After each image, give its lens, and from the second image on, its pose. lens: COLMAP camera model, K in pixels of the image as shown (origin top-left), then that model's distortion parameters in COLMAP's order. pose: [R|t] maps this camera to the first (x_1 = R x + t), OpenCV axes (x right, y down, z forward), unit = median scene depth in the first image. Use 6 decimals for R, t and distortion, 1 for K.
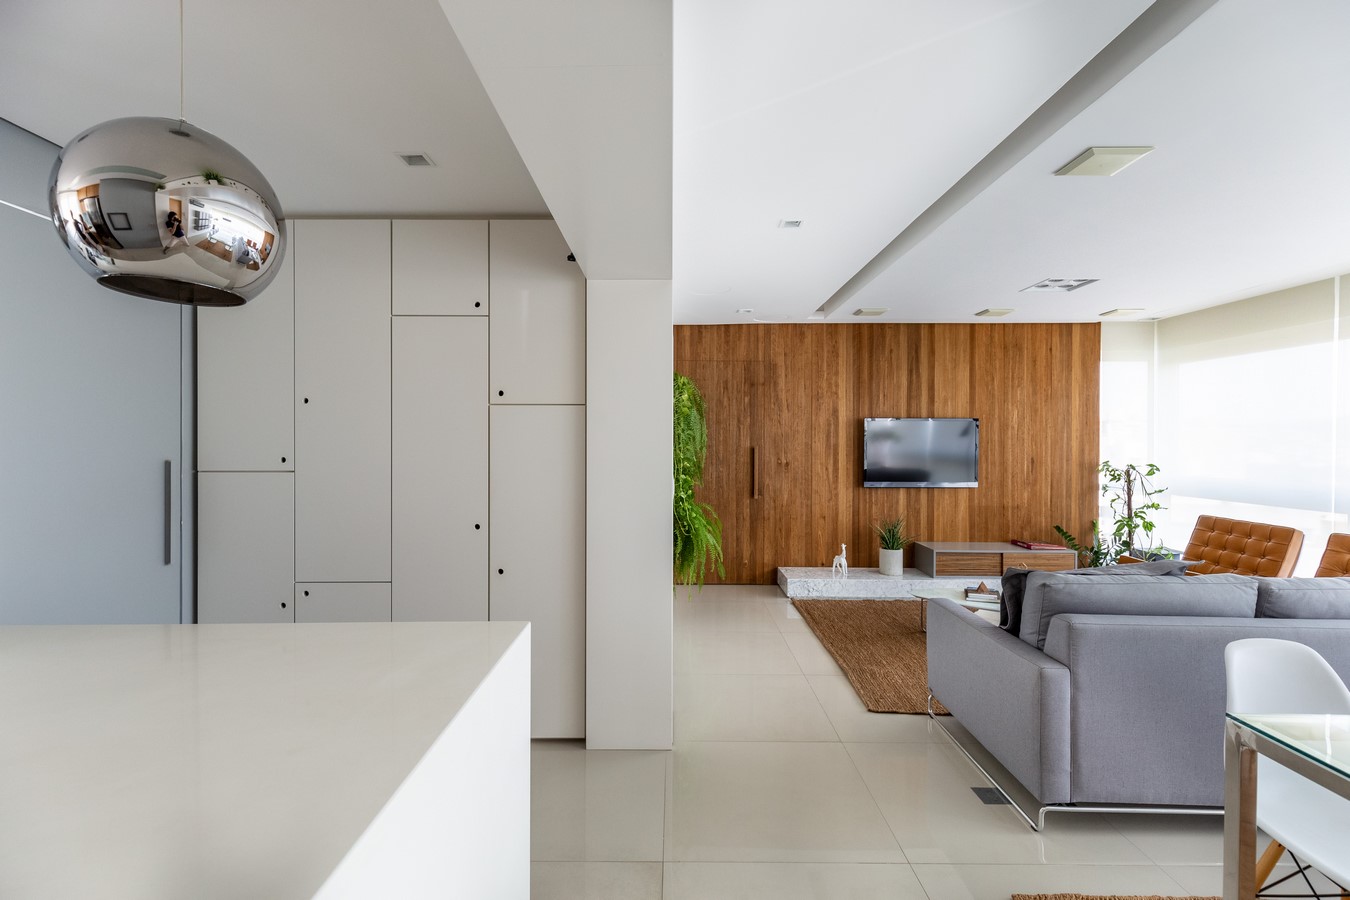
lens RADIAL K [[613.0, 0, 672.7], [0, 613.0, 443.3], [0, 0, 1]] dist [0.003163, -0.000307]
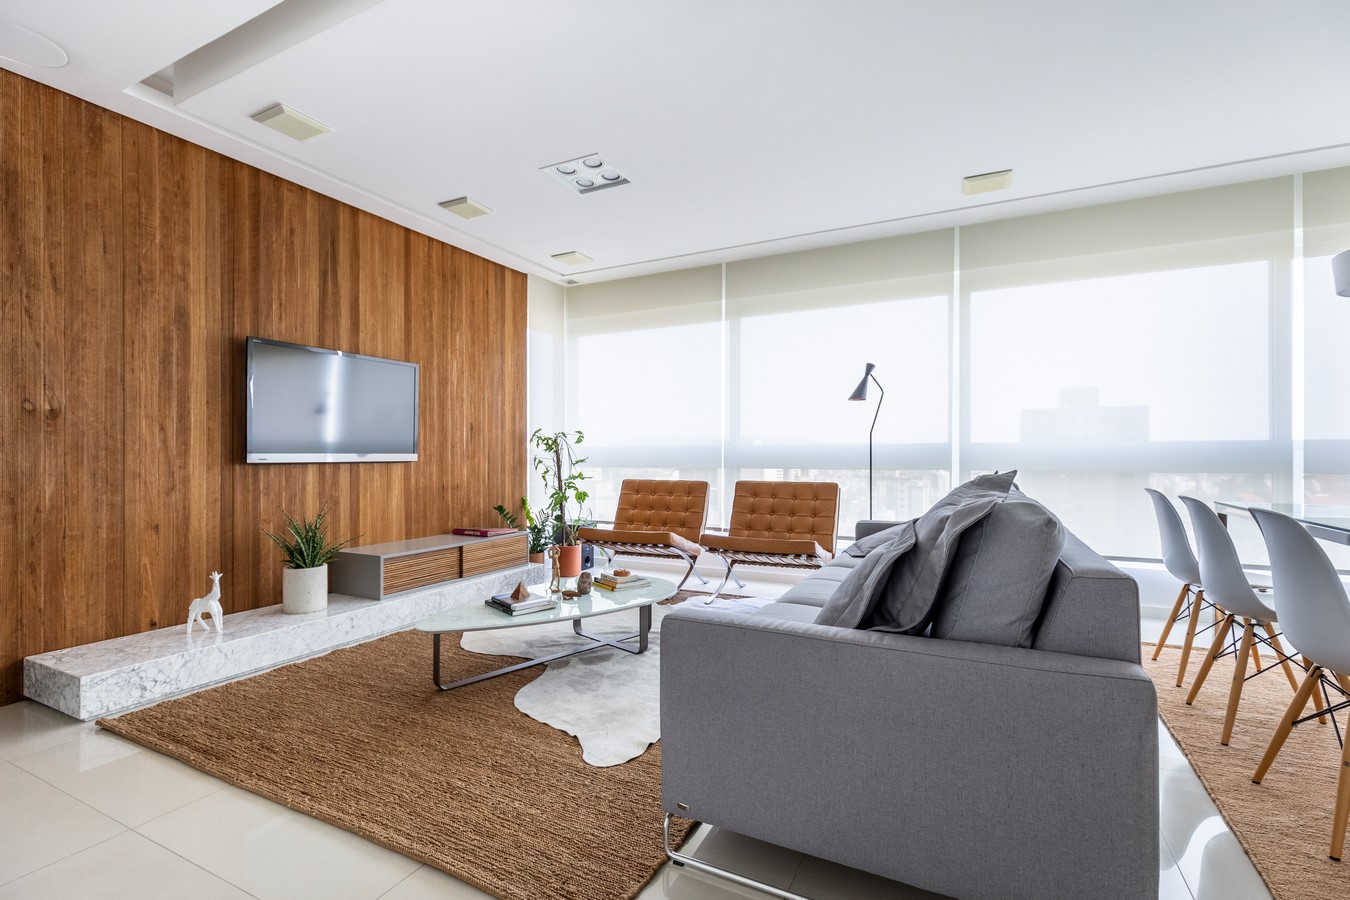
lens RADIAL K [[613.0, 0, 668.9], [0, 613.0, 454.3], [0, 0, 1]] dist [0.003163, -0.000307]
pose [[0.458160, -0.001893, 0.888868, -0.000960], [0.010457, 0.999940, -0.003261, 0.068903], [-0.888808, 0.010789, 0.458152, 0.413193]]
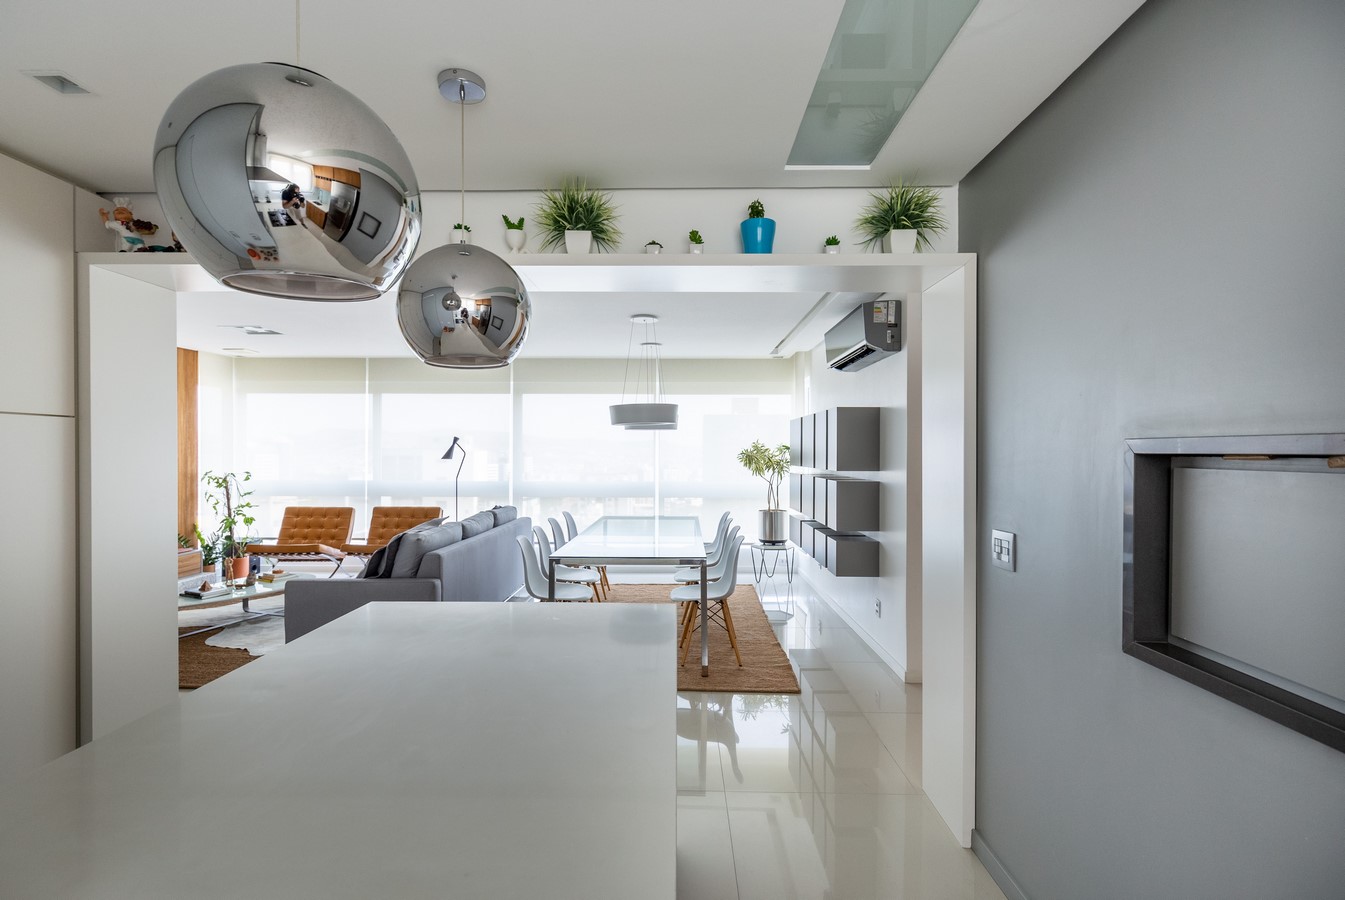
lens RADIAL K [[610.7, 0, 676.4], [0, 610.7, 455.0], [0, 0, 1]] dist [0.003163, -0.000307]
pose [[0.008469, -0.008307, 0.999930, -0.444802], [0.004811, 0.999954, 0.008266, -0.006748], [-0.999953, 0.004740, 0.008508, 0.095989]]
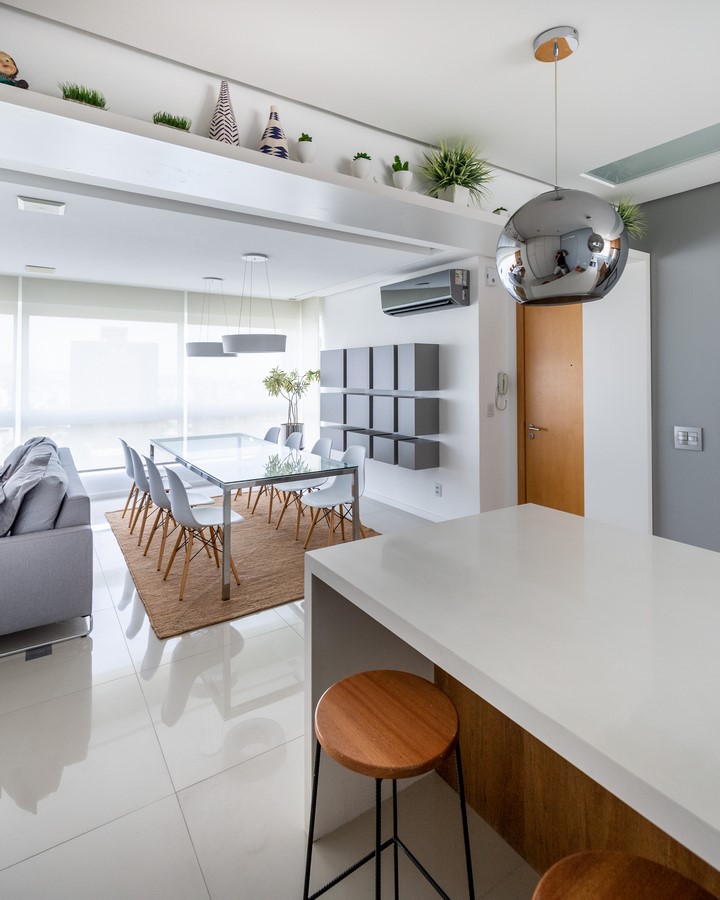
lens RADIAL K [[482.1, 0, 361.9], [0, 482.1, 371.9], [0, 0, 1]] dist [0.011181, -0.001127]
pose [[-0.552178, 0.003036, 0.833721, -0.307731], [0.006558, 0.999978, 0.000702, -0.012784], [-0.833700, 0.005856, -0.552186, 0.409077]]
